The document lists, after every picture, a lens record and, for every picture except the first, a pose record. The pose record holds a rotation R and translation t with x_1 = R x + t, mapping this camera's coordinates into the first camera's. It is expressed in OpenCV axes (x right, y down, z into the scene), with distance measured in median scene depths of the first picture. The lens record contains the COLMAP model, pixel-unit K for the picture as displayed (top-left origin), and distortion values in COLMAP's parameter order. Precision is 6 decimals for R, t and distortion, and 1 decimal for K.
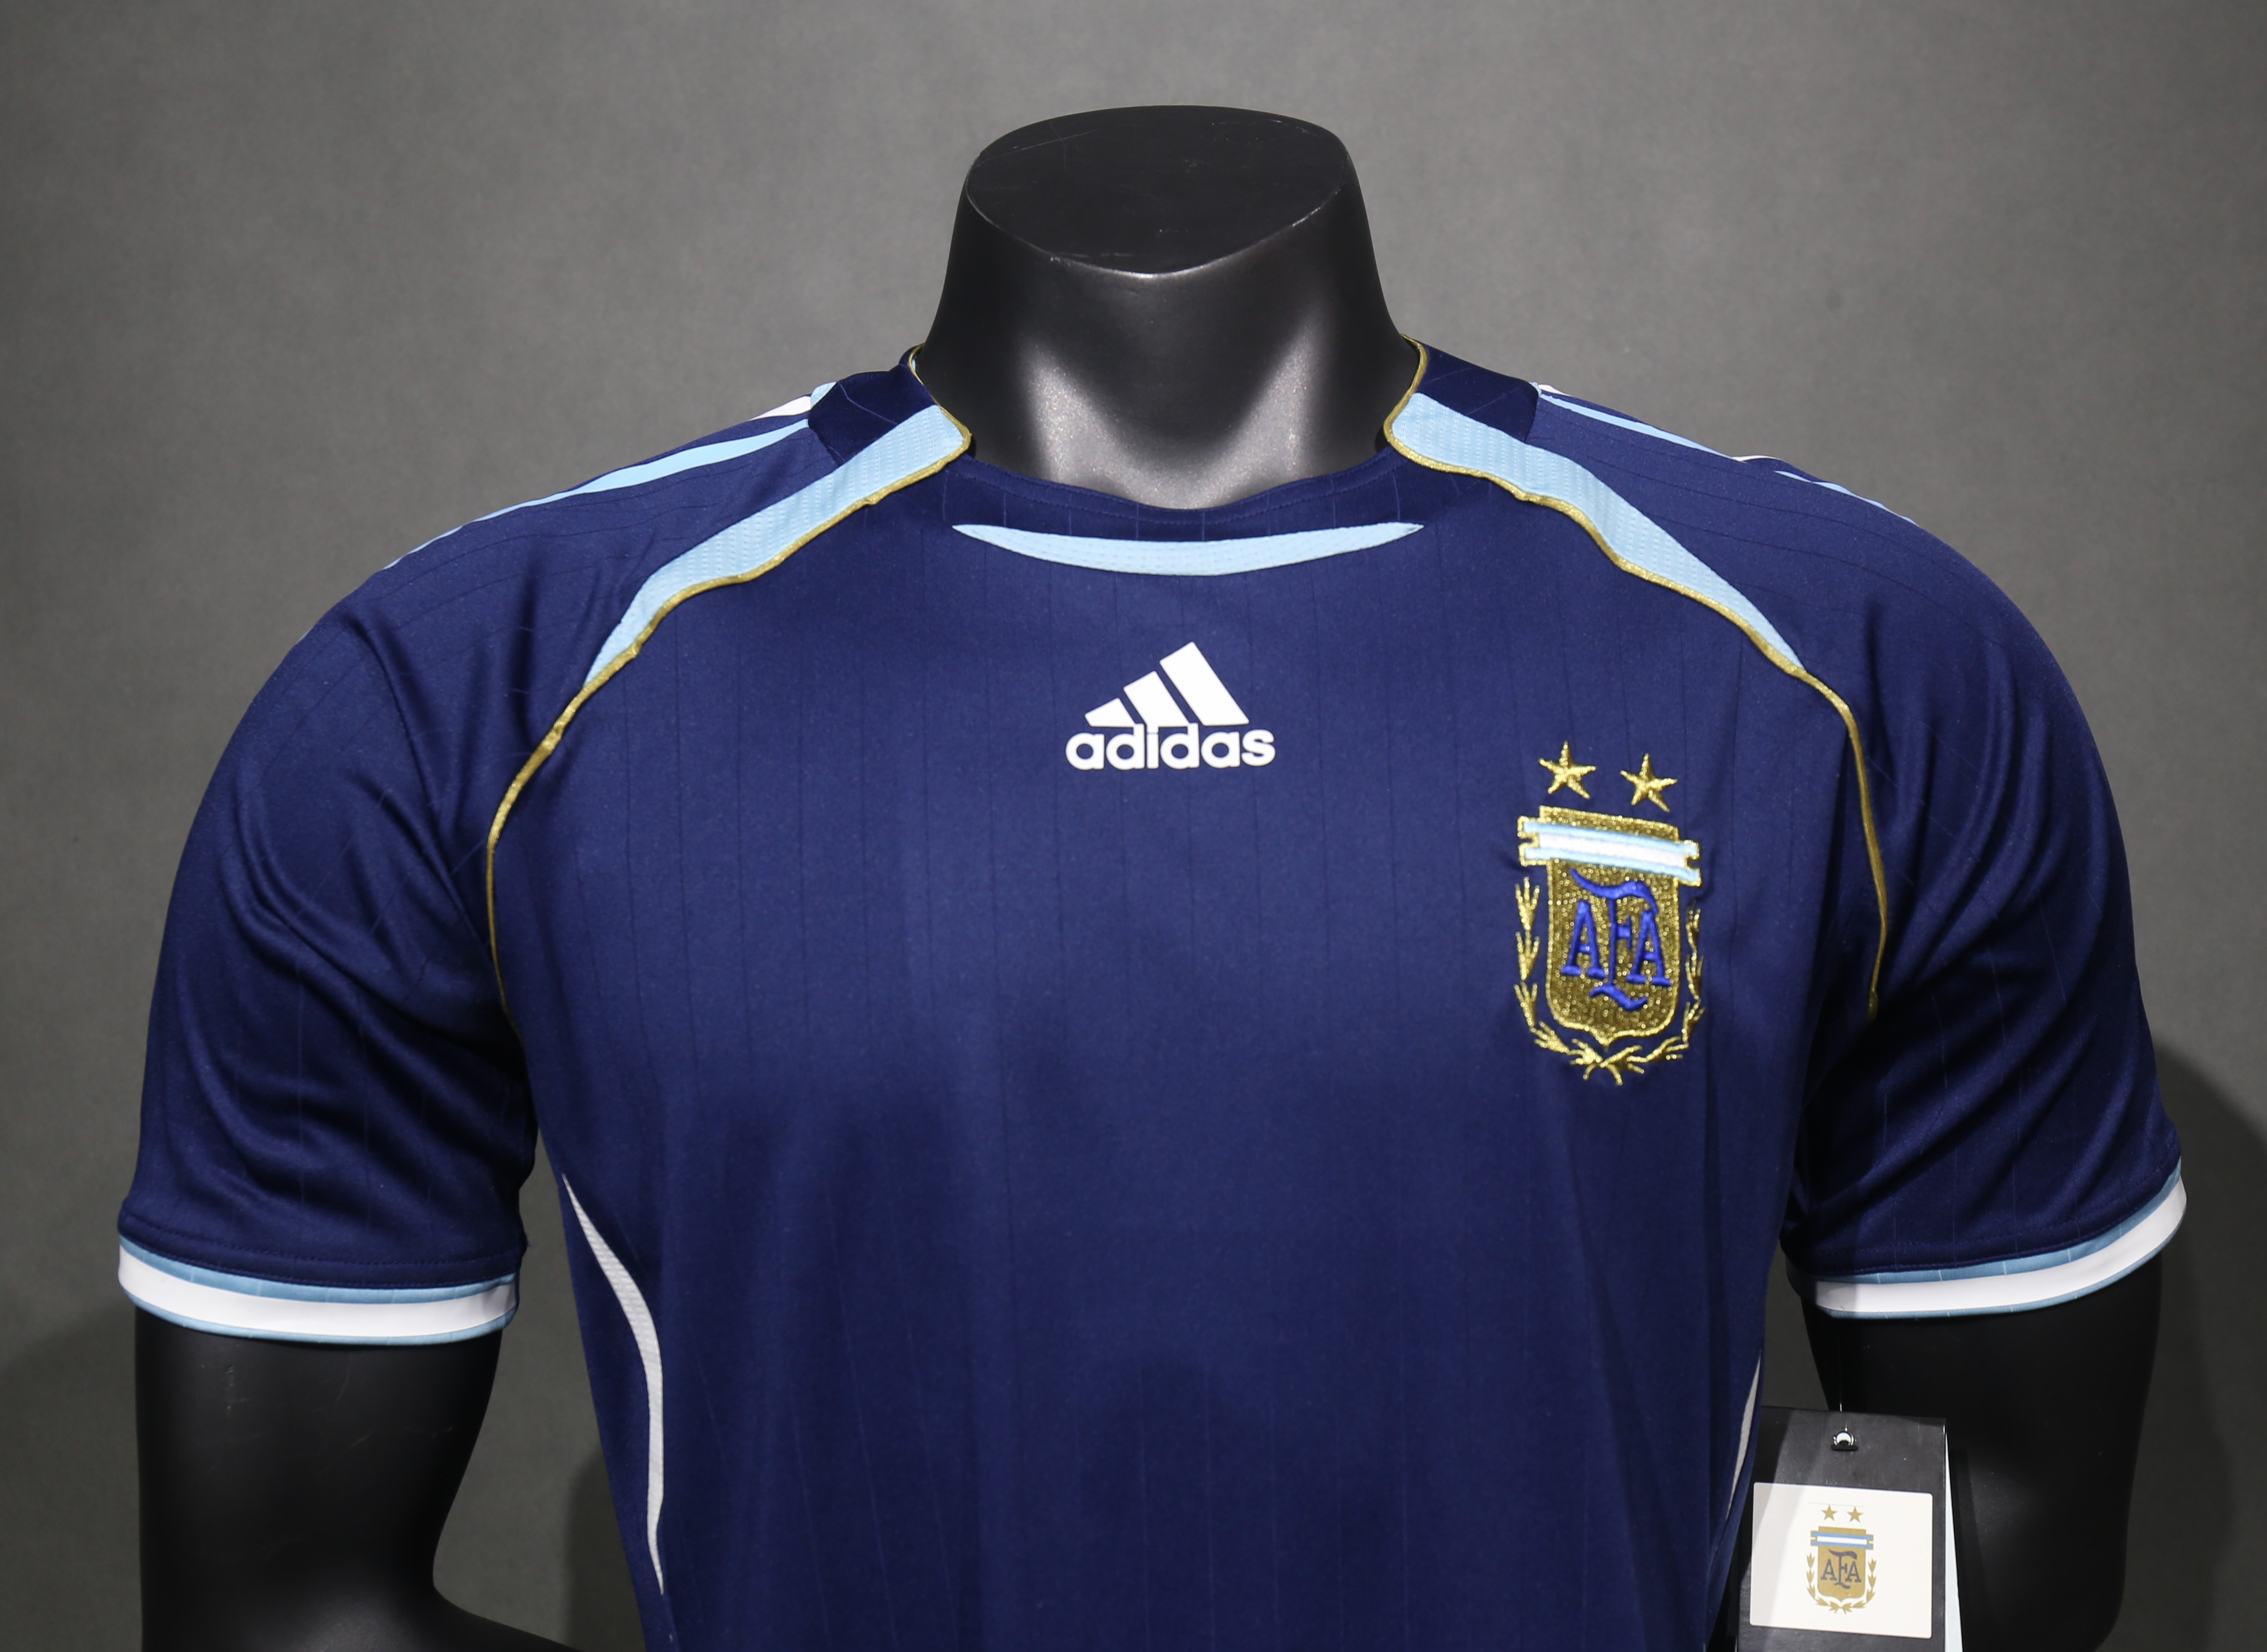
lens RADIAL K [[2947.7, 0, 1187.3], [0, 2947.7, 863.6], [0, 0, 1]] dist [-0.000520, 0.058223]
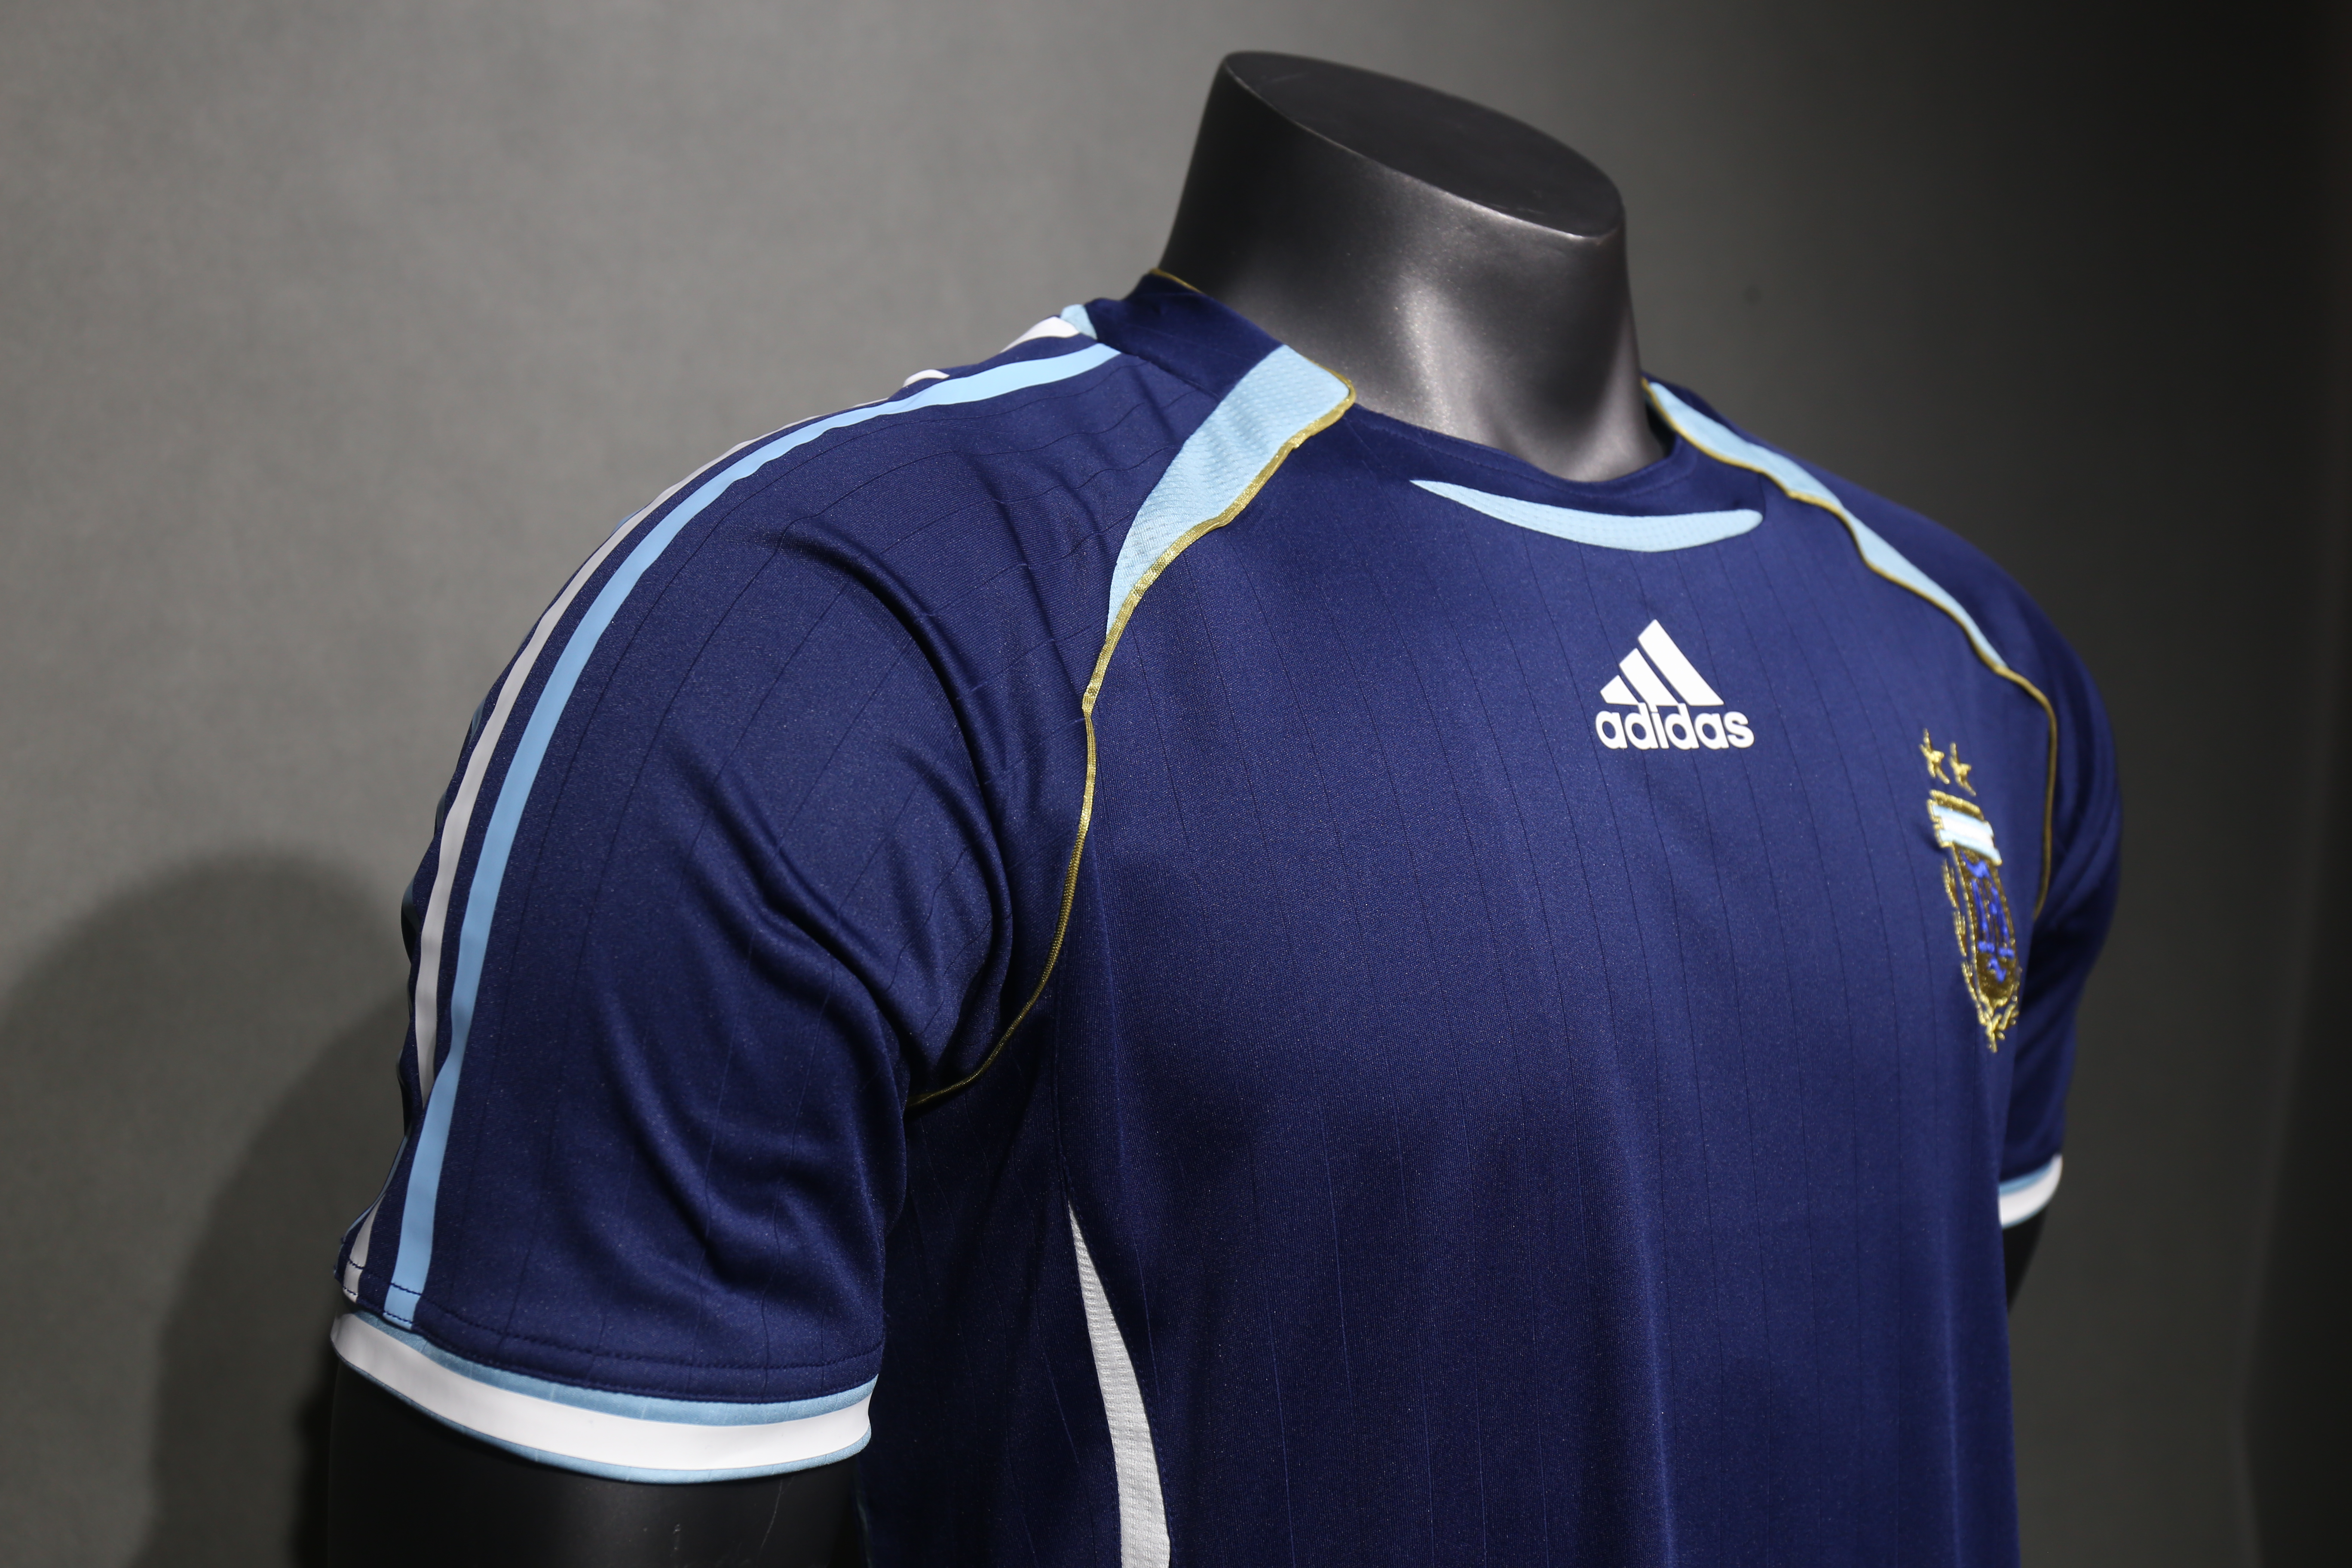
lens RADIAL K [[2550.9, 0, 1176.0], [0, 2550.9, 784.0], [0, 0, 1]] dist [0.005357, 0.050919]
pose [[0.816386, 0.008057, 0.577451, -0.603896], [0.000015, 0.999902, -0.013974, -0.008916], [-0.577507, 0.011417, 0.816306, 0.399065]]
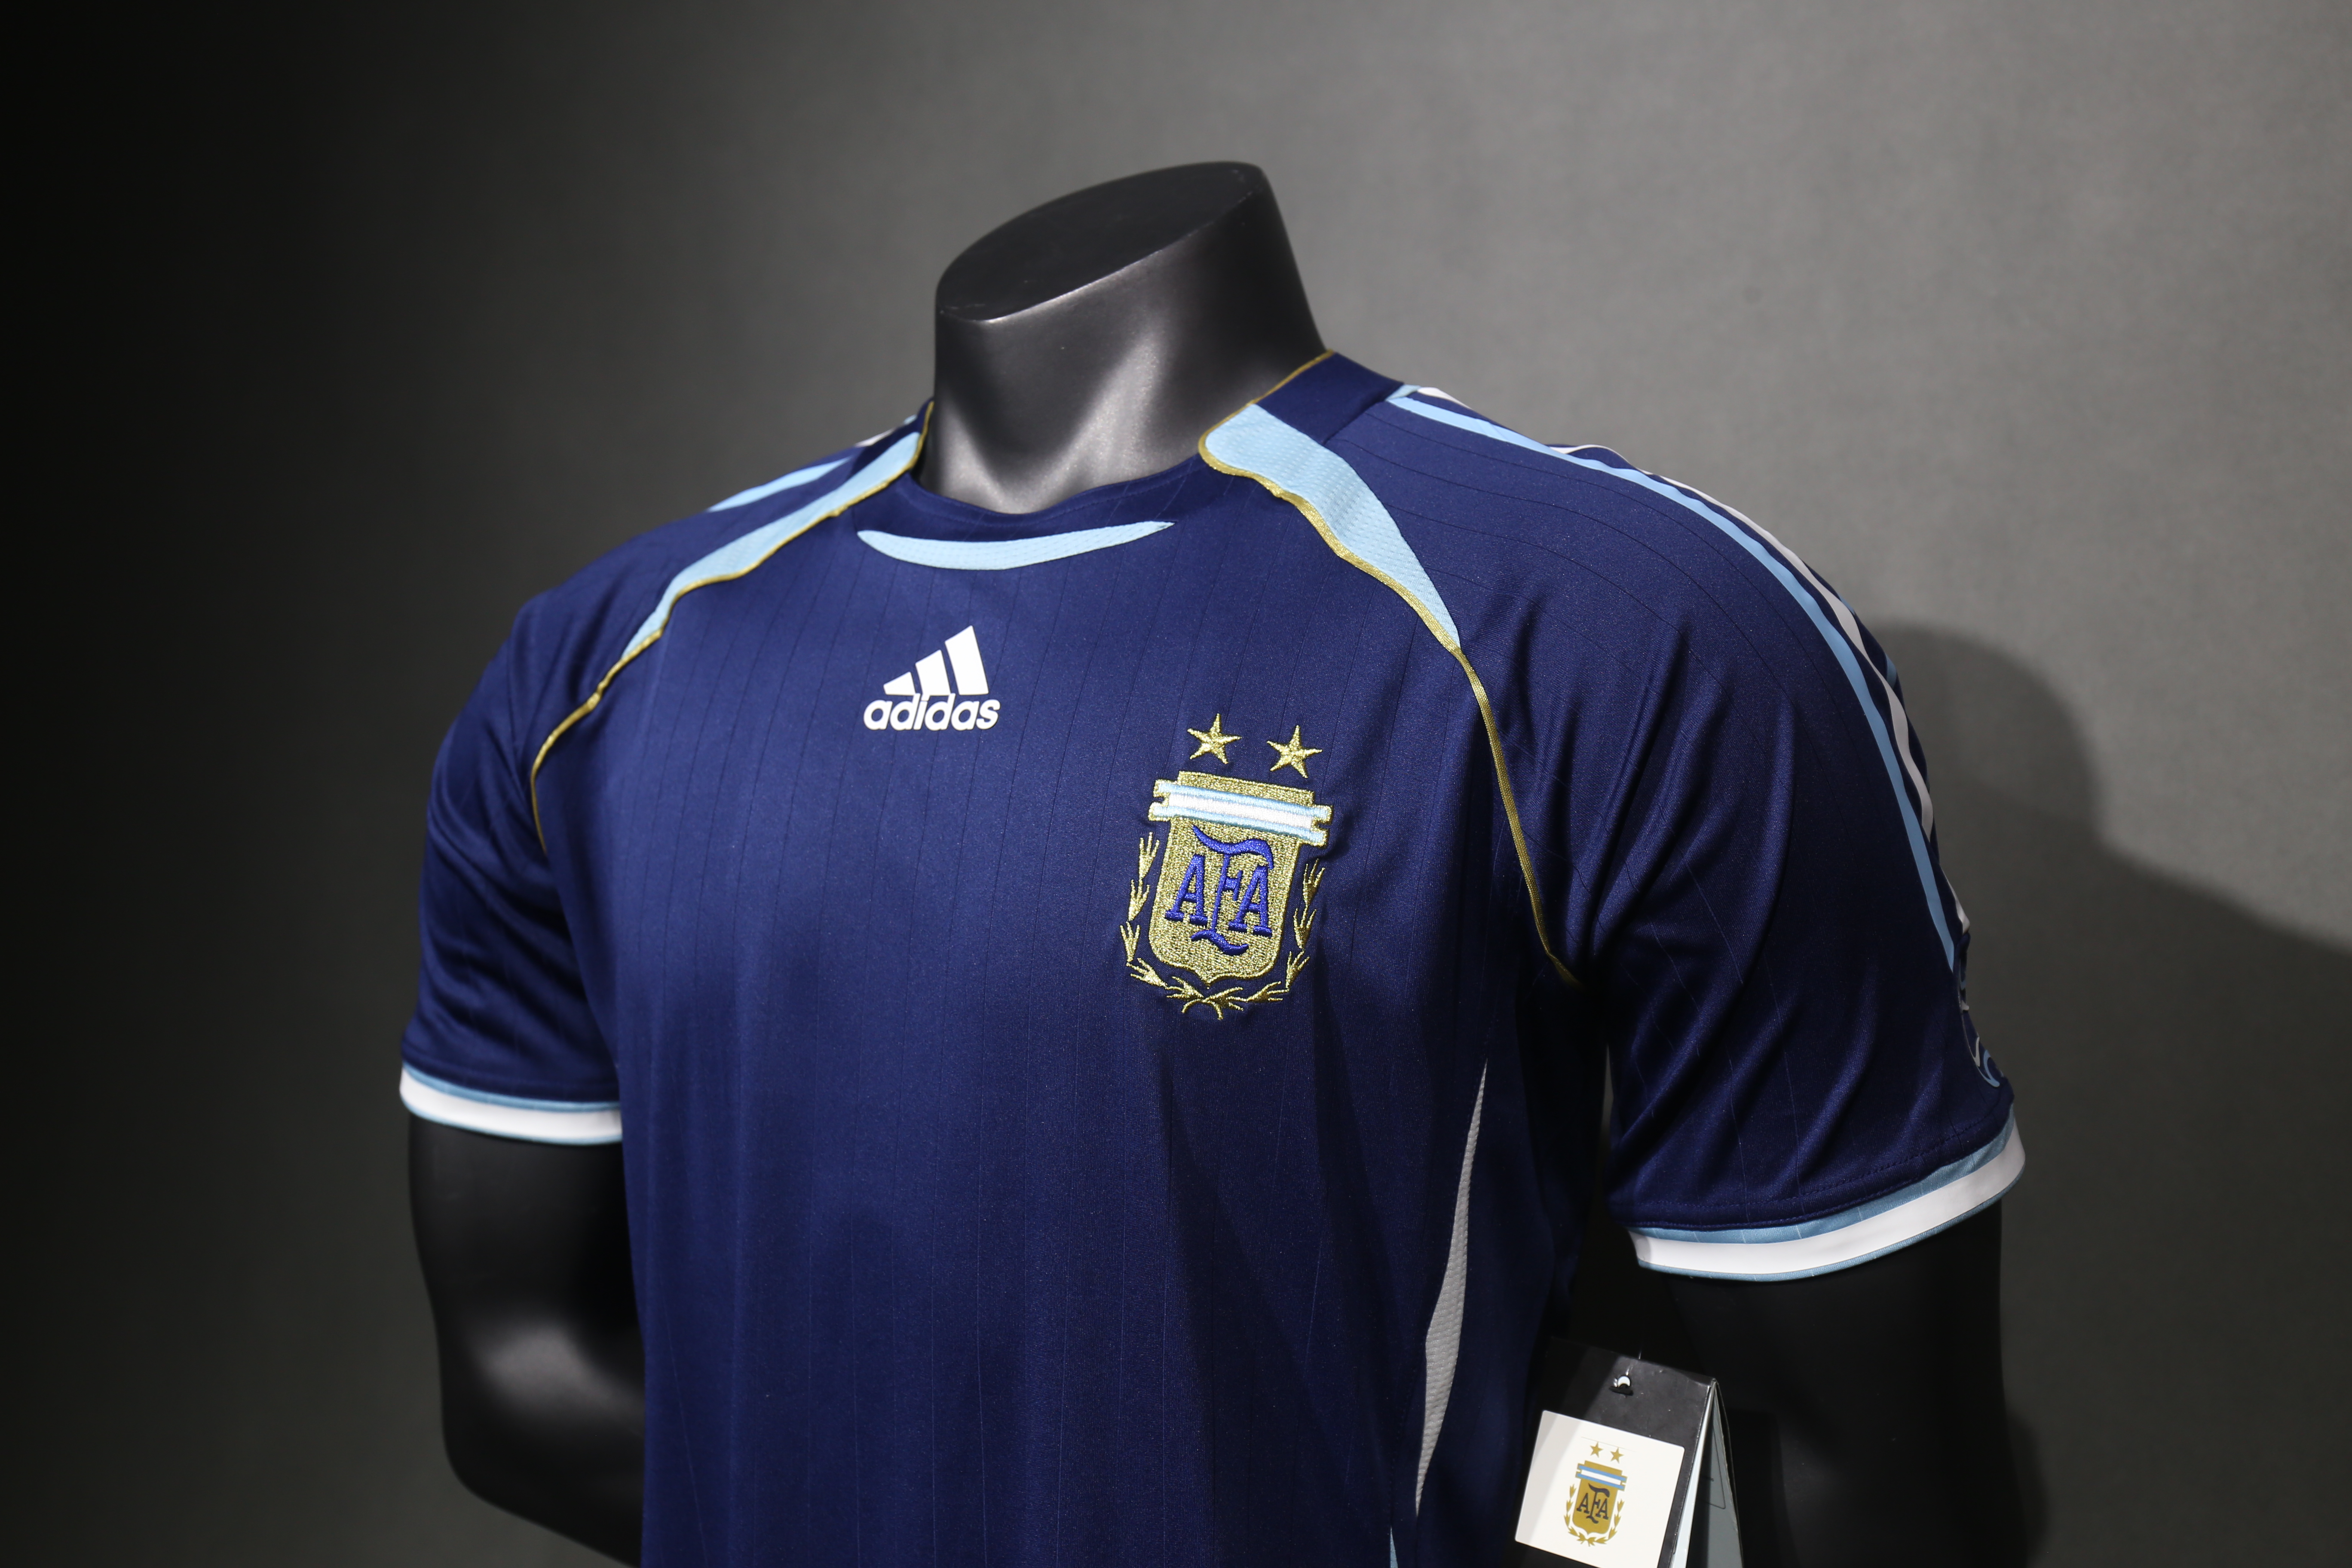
lens RADIAL K [[2550.9, 0, 1176.0], [0, 2550.9, 784.0], [0, 0, 1]] dist [0.005357, 0.050919]
pose [[0.843766, 0.031370, -0.535794, 0.623529], [-0.031812, 0.999458, 0.008418, -0.021523], [0.535768, 0.009942, 0.844306, 0.162768]]
